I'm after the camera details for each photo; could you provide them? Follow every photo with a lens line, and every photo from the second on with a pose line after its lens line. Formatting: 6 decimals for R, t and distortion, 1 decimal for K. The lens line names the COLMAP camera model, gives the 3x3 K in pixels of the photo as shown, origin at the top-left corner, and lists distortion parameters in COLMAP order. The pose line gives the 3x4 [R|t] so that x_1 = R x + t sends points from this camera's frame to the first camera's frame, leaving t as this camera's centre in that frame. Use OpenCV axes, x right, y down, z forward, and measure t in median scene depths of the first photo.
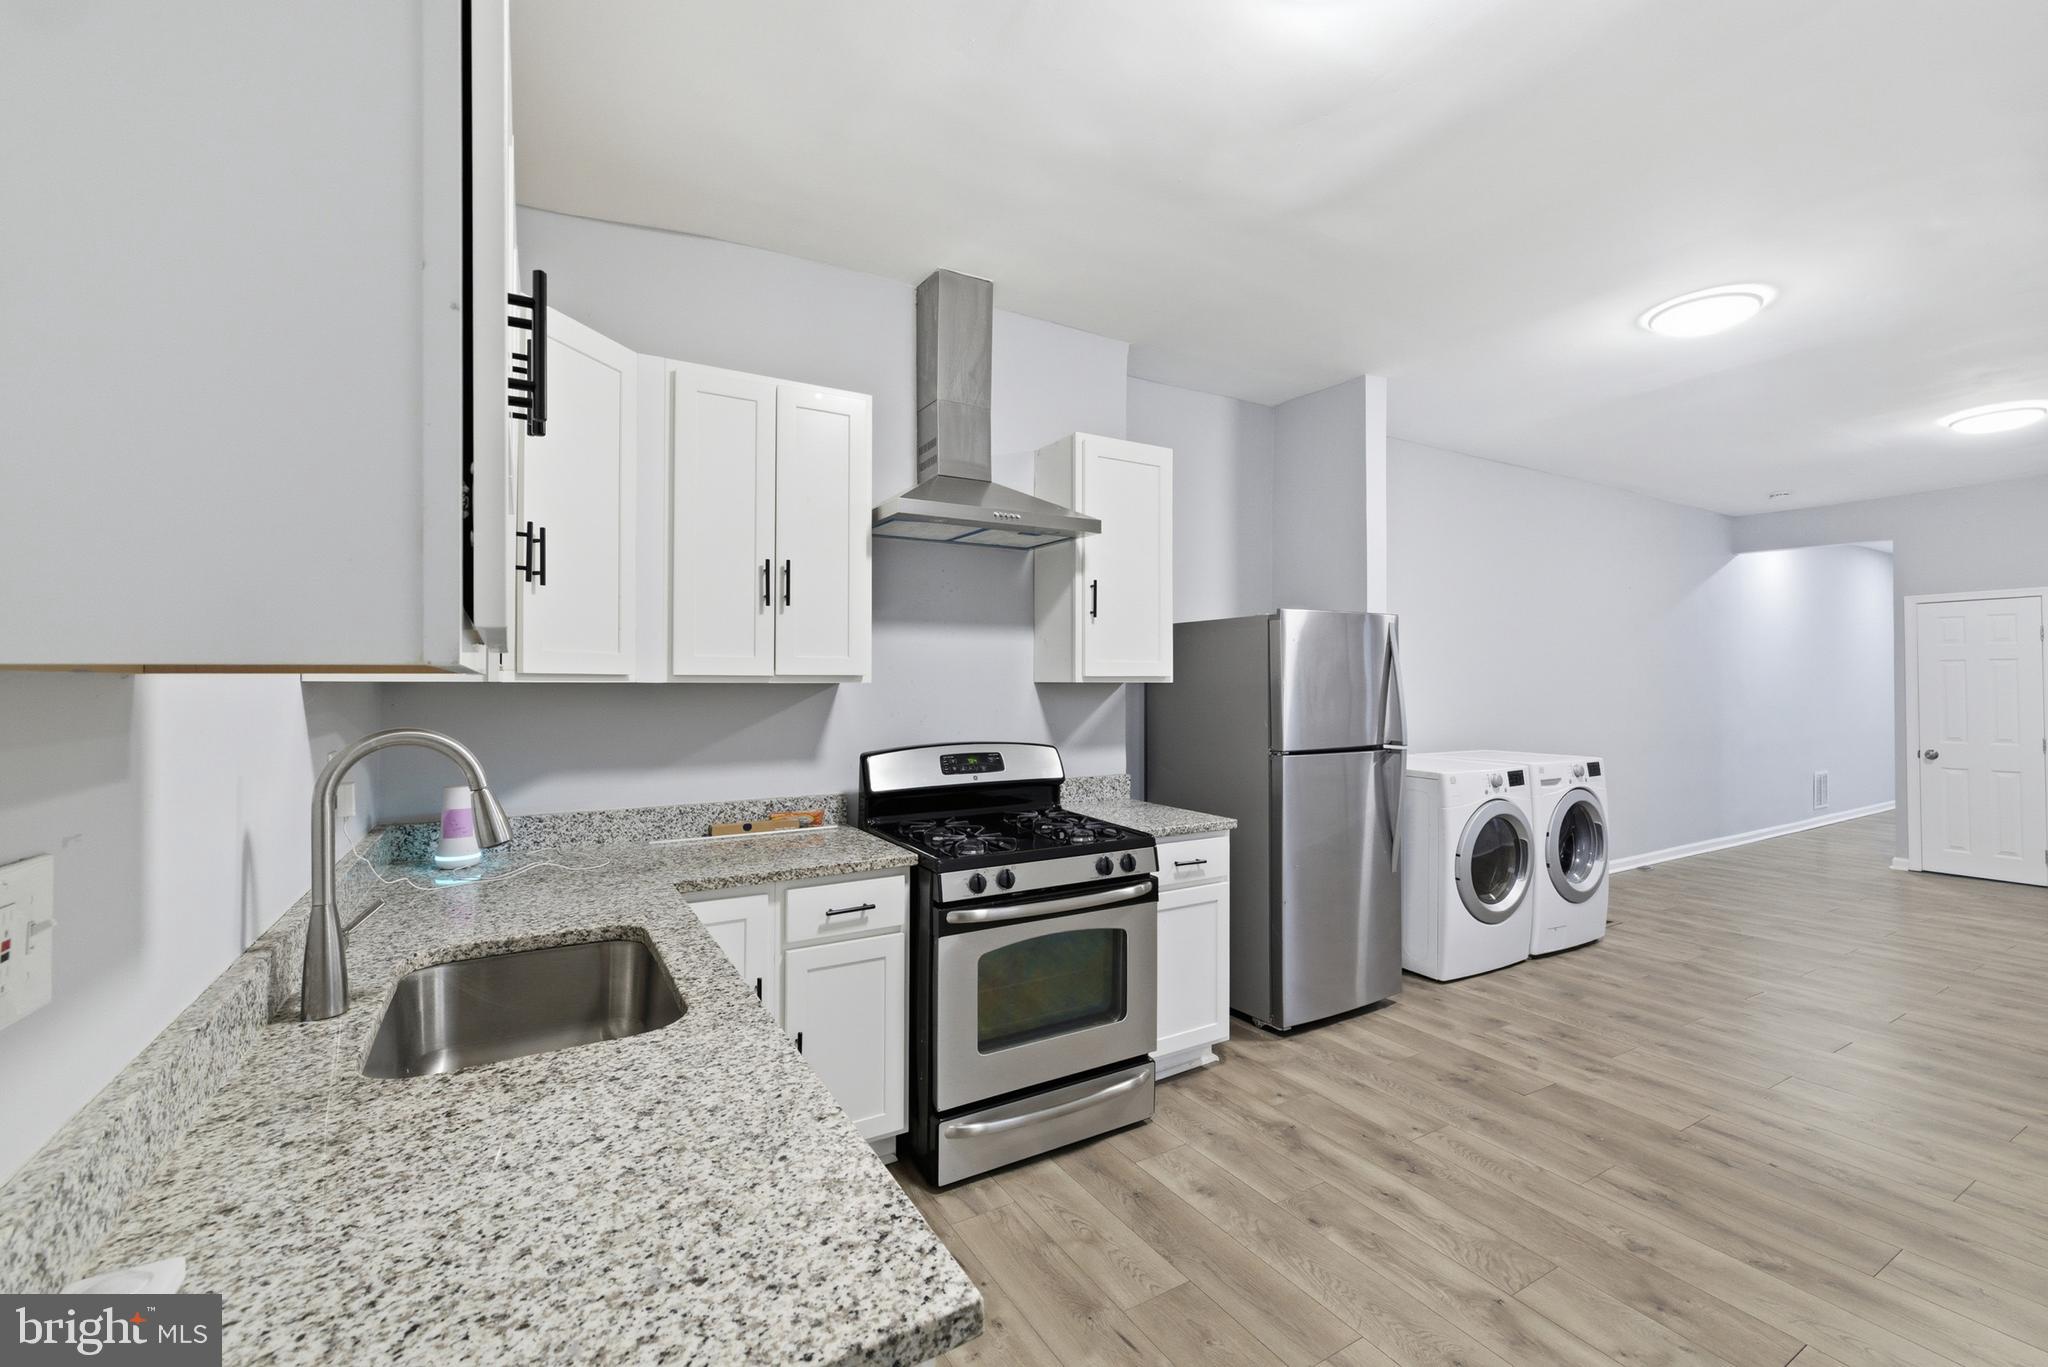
lens RADIAL K [[871.1, 0, 1024.0], [0, 871.1, 683.5], [0, 0, 1]] dist [0.005202, -0.000298]
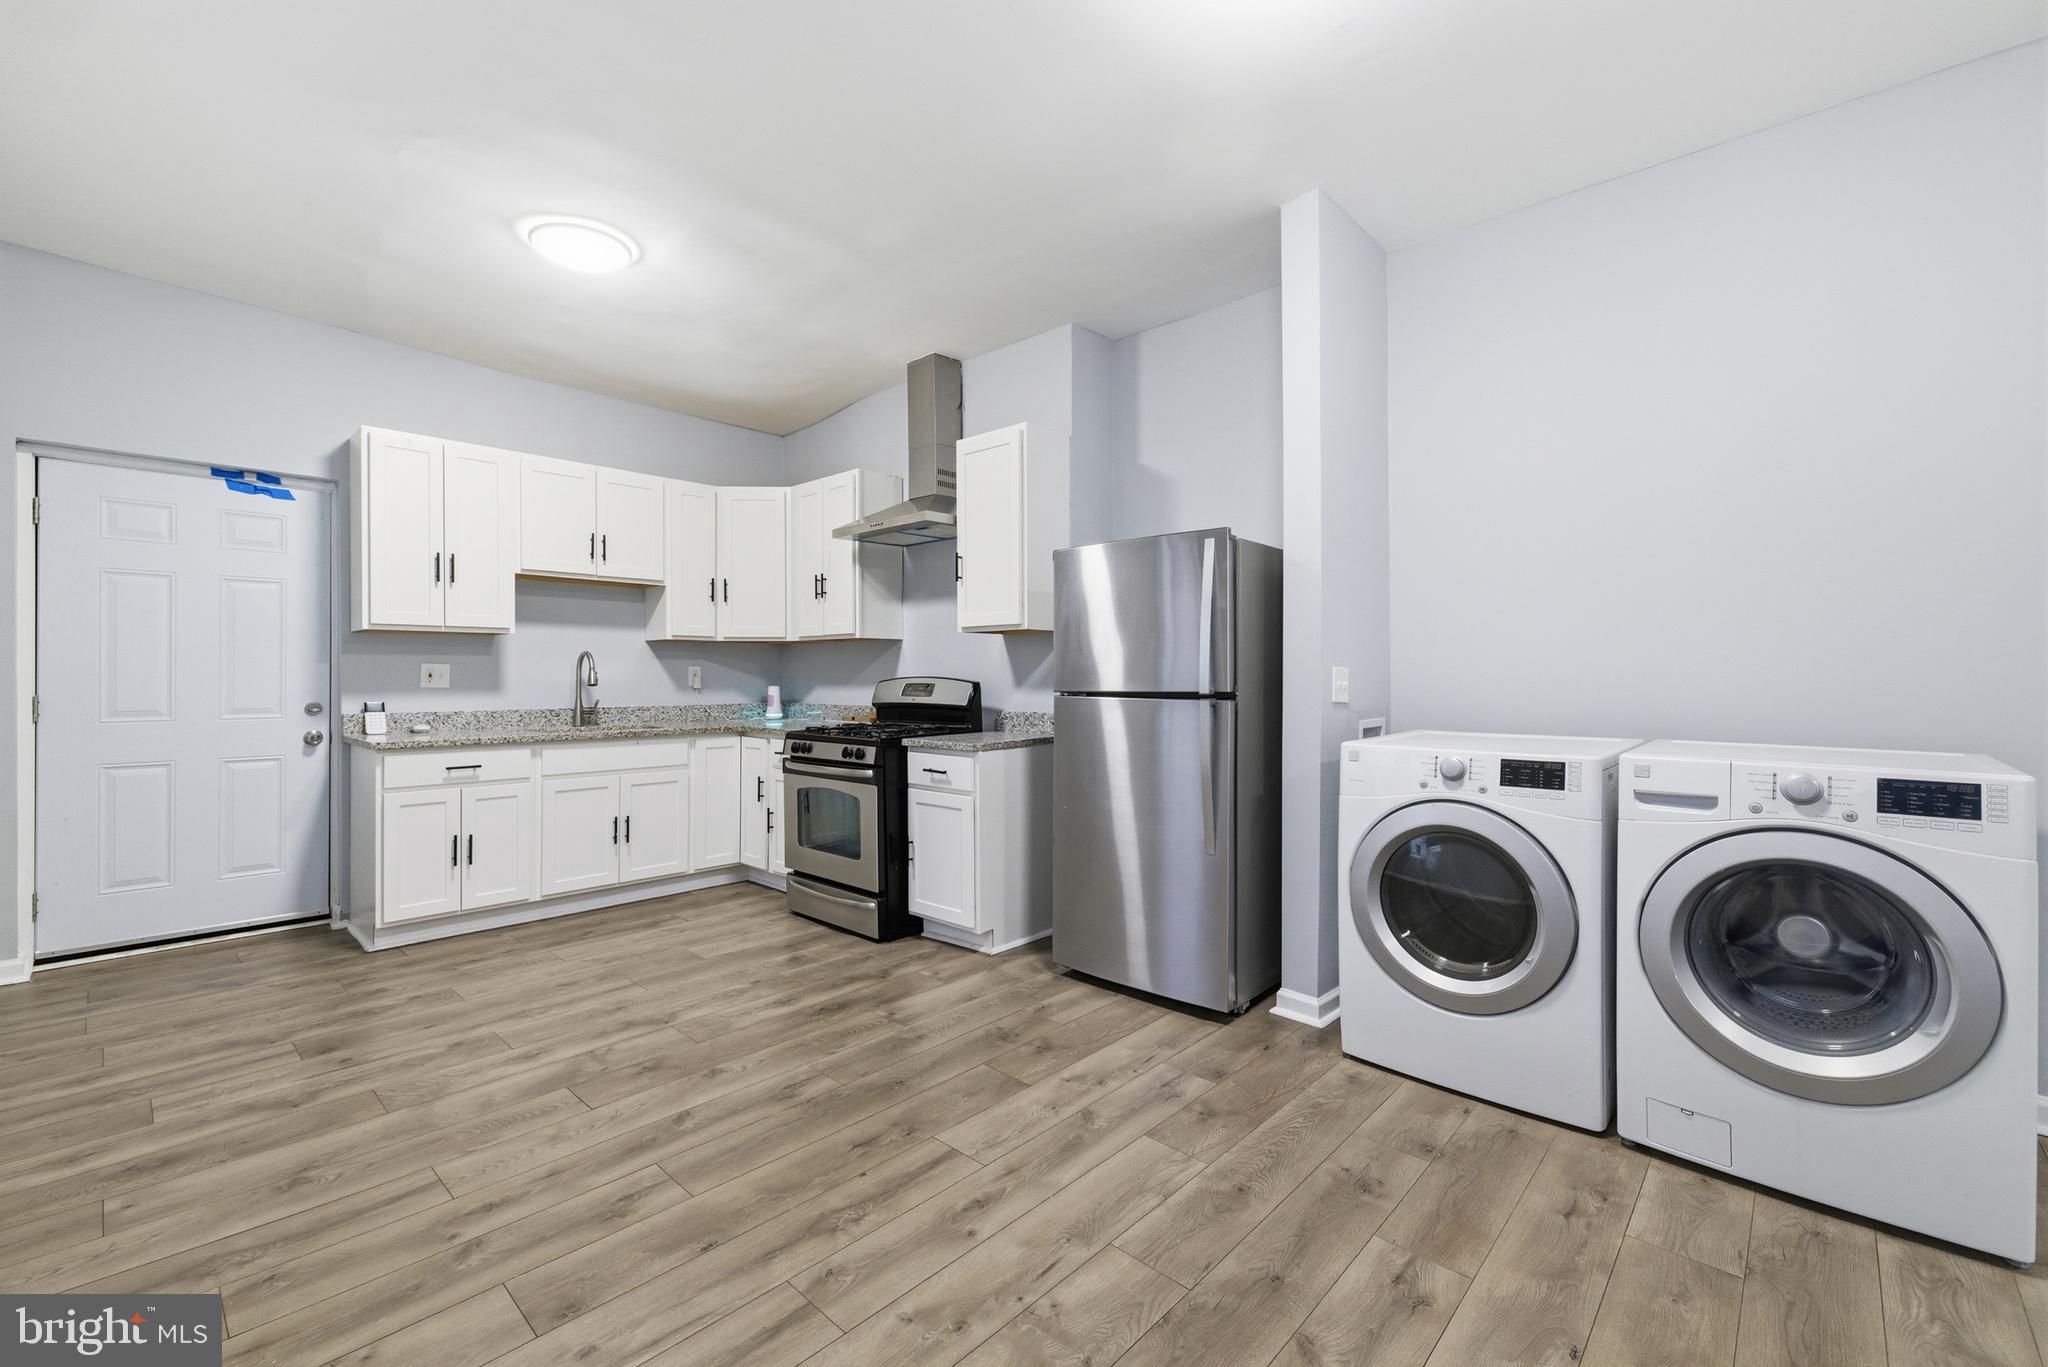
lens RADIAL K [[866.8, 0, 1027.2], [0, 866.8, 680.7], [0, 0, 1]] dist [0.006697, -0.000035]
pose [[0.271992, 0.008355, -0.962263, 1.405757], [0.003140, 0.999949, 0.009569, 0.062630], [0.962294, -0.005624, 0.271952, 0.775411]]
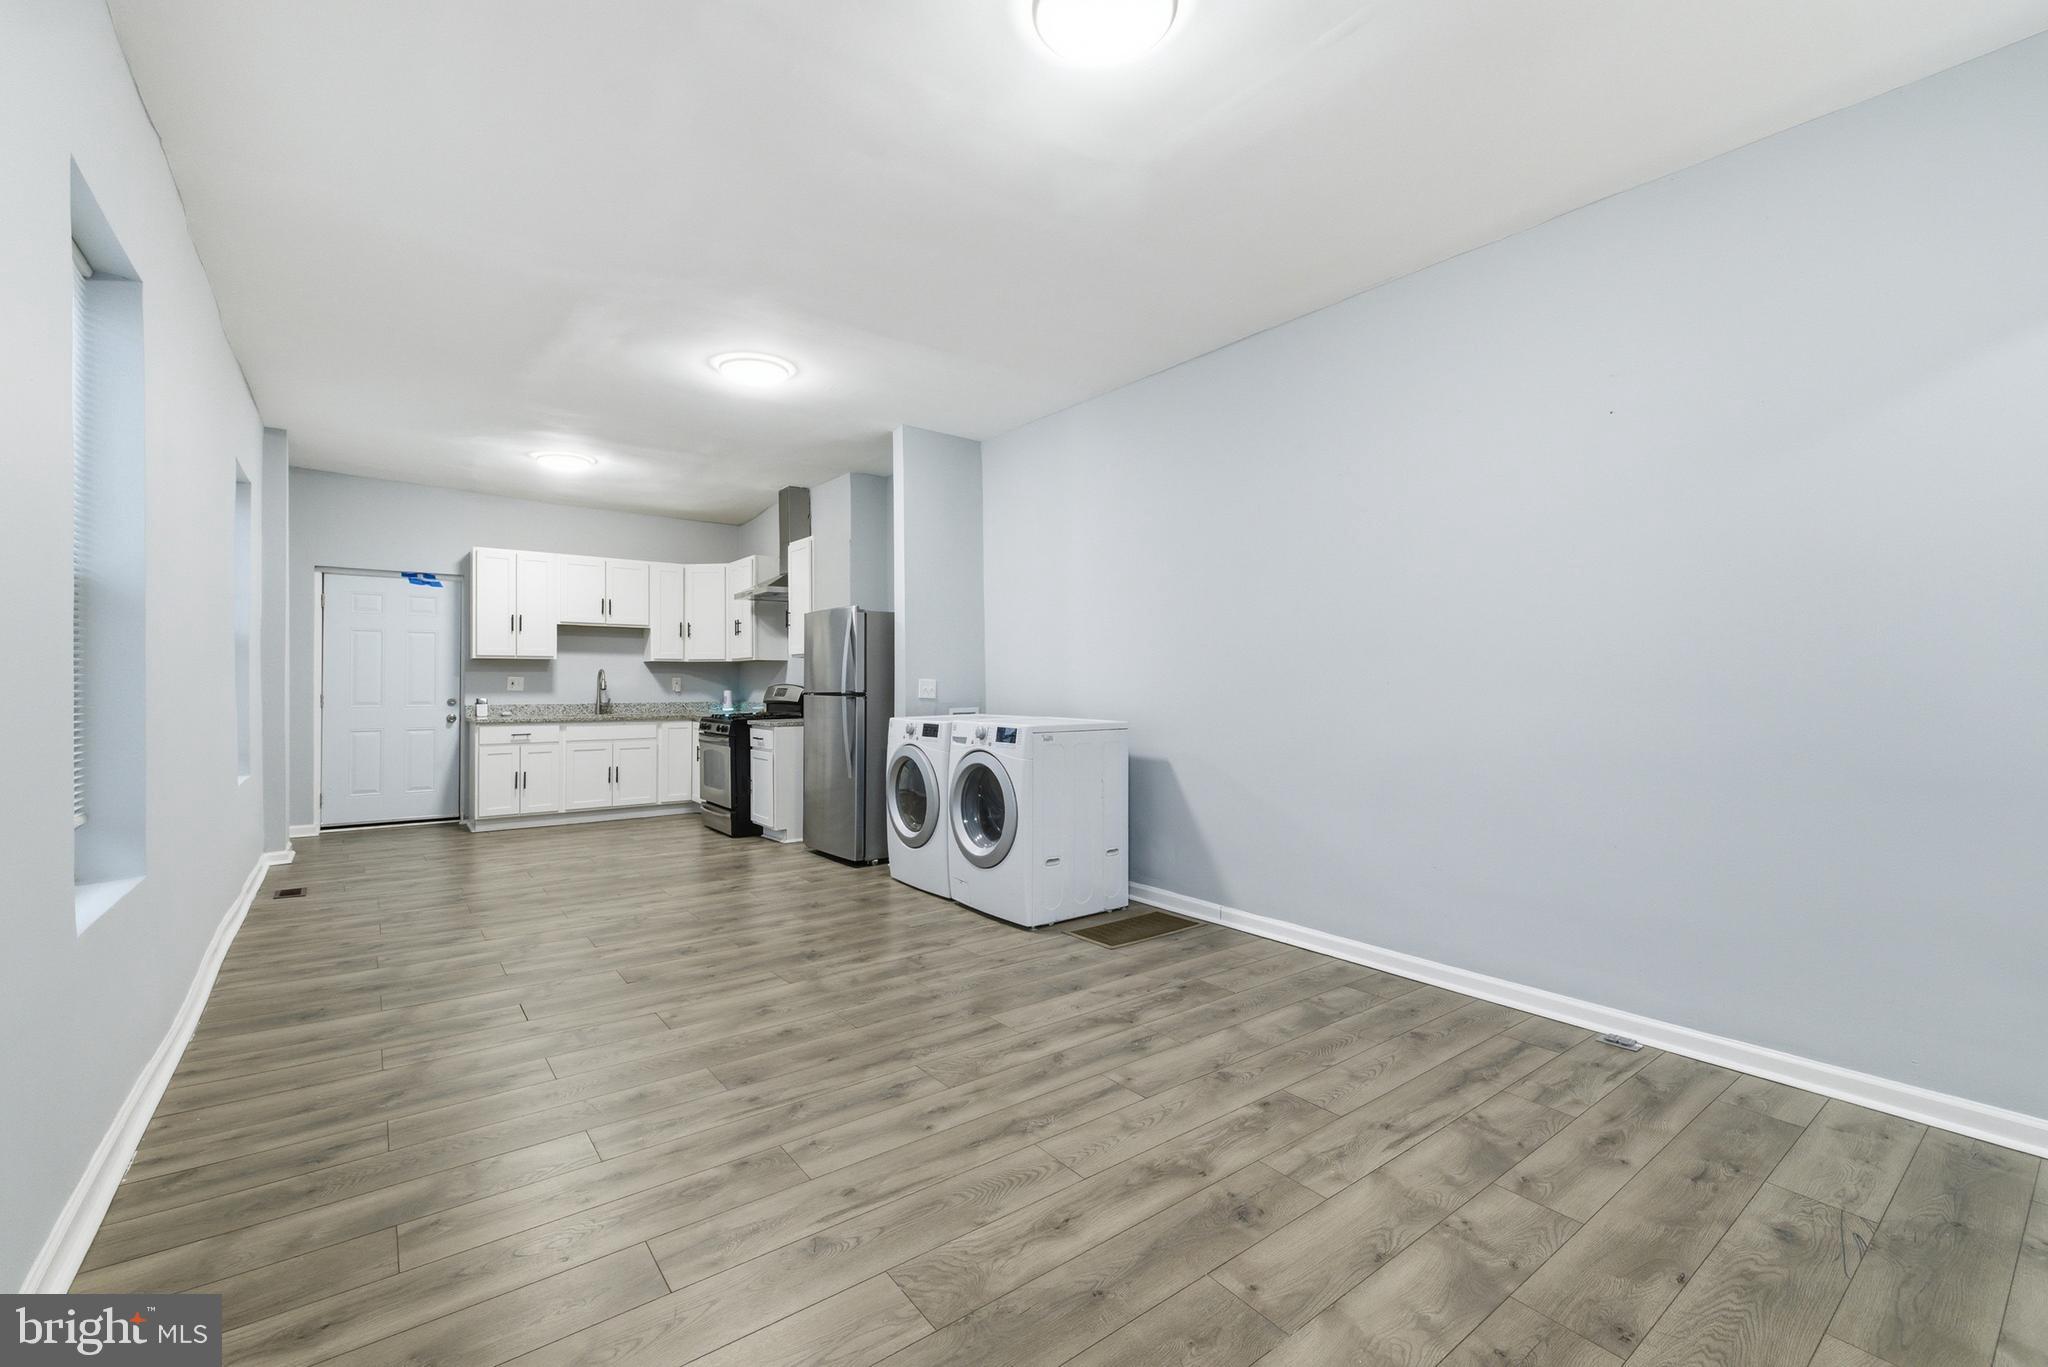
lens RADIAL K [[871.1, 0, 1024.0], [0, 871.1, 683.5], [0, 0, 1]] dist [0.005202, -0.000298]
pose [[0.107838, 0.001646, -0.994167, 2.406062], [0.003480, 0.999992, 0.002034, 0.064154], [0.994162, -0.003679, 0.107831, 1.406737]]
